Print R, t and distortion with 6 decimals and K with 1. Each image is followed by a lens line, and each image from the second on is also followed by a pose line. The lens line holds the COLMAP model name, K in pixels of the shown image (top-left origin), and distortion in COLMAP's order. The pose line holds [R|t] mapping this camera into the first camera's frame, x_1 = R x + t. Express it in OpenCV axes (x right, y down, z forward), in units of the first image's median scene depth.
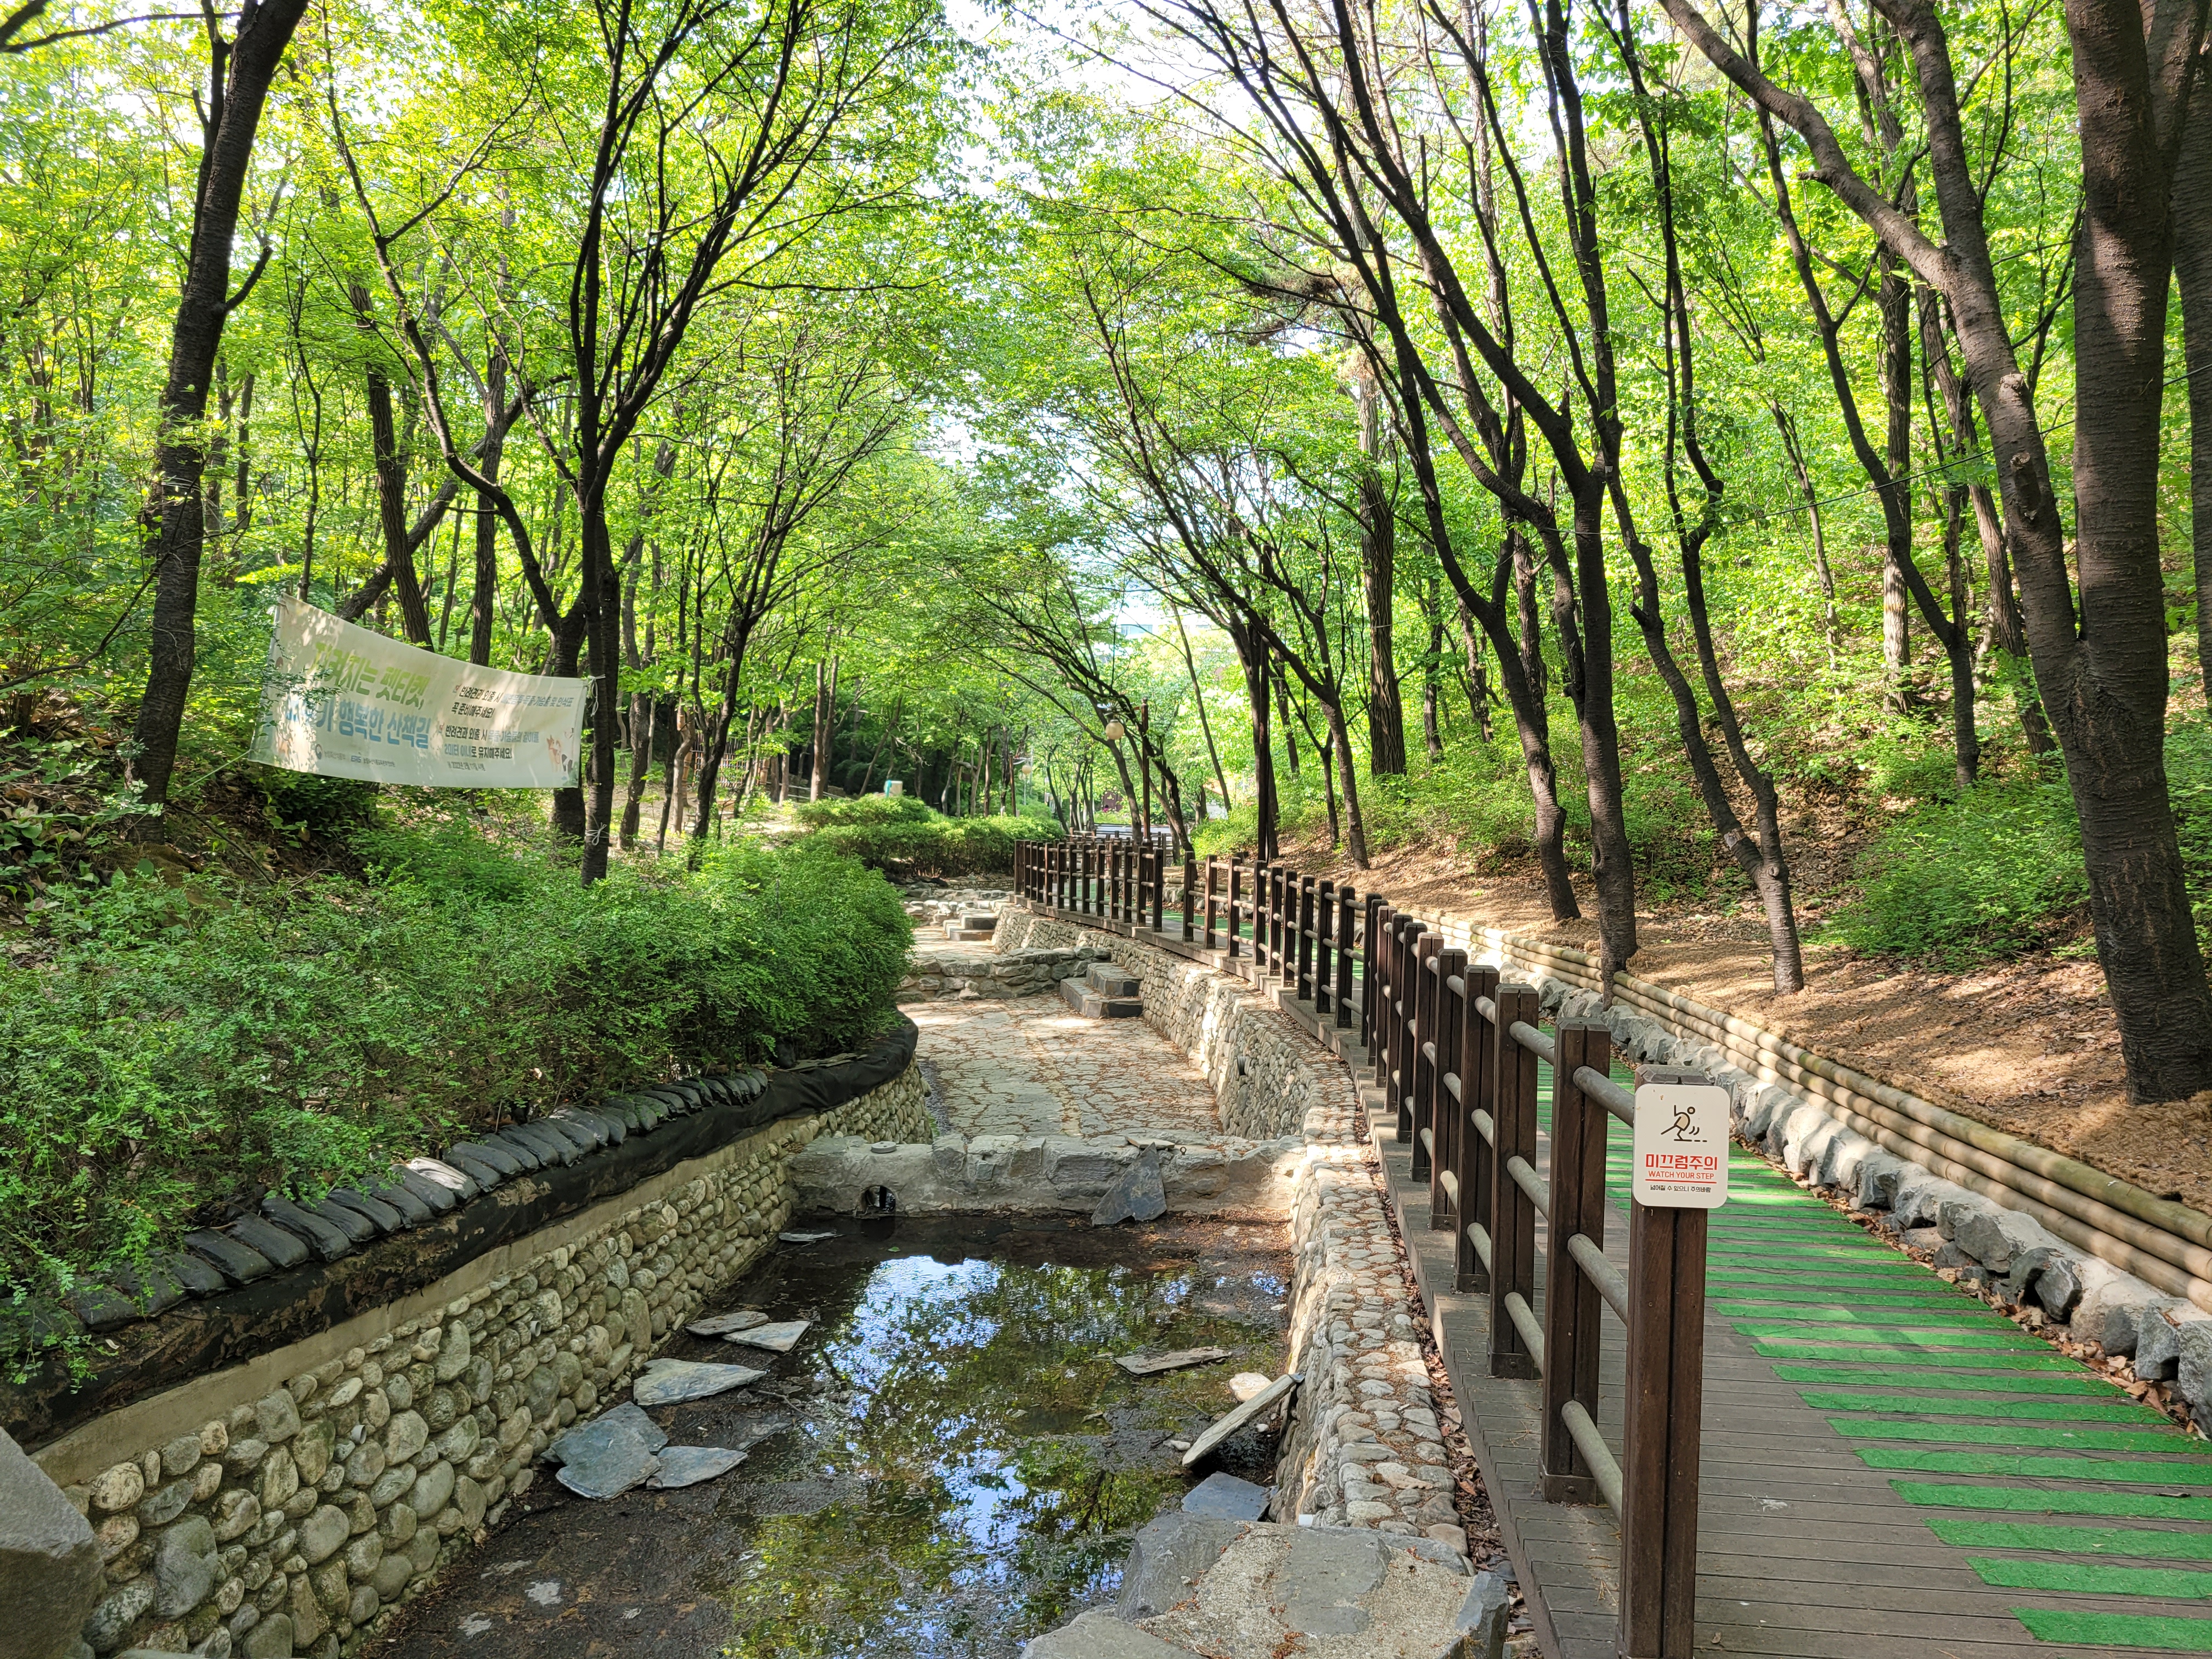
lens RADIAL K [[1664.0, 0, 1103.2], [0, 1664.0, 835.9], [0, 0, 1]] dist [0.048833, -0.002950]
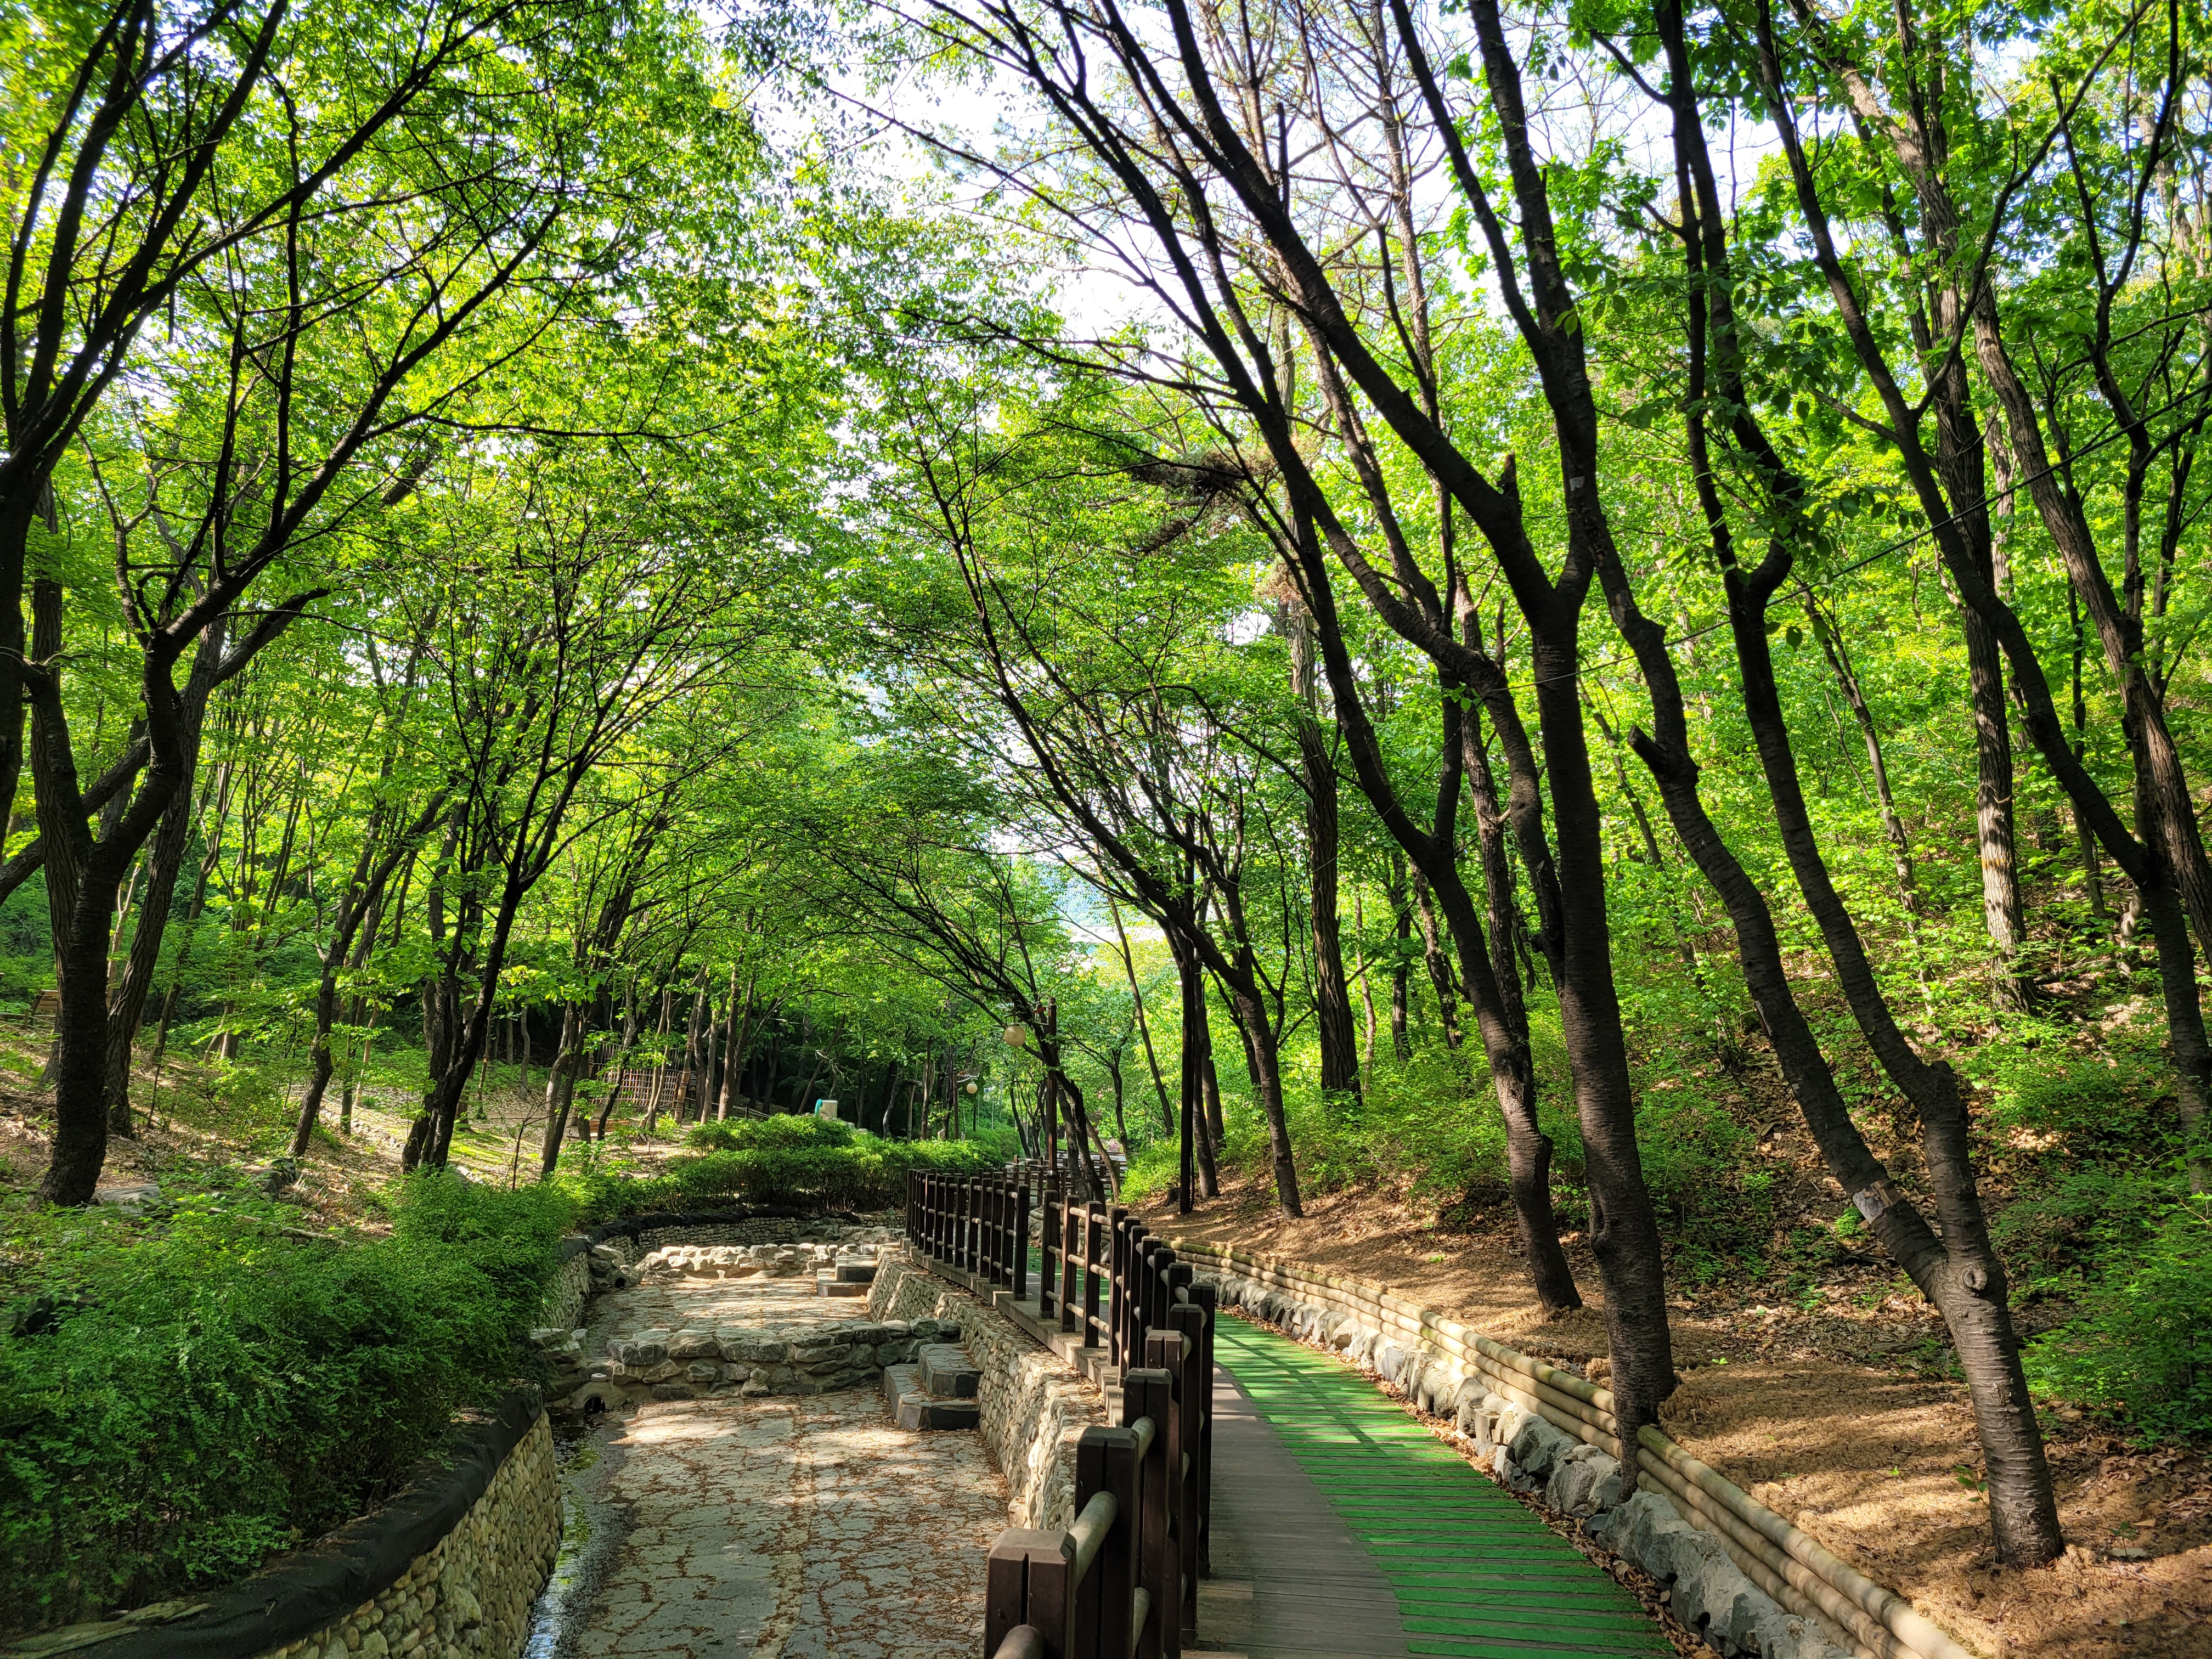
lens RADIAL K [[1664.0, 0, 1103.2], [0, 1664.0, 835.9], [0, 0, 1]] dist [0.048833, -0.002950]
pose [[0.999933, 0.010997, -0.003588, 0.082810], [-0.011482, 0.981268, -0.192306, -0.003319], [0.001406, 0.192334, 0.981328, 0.267748]]
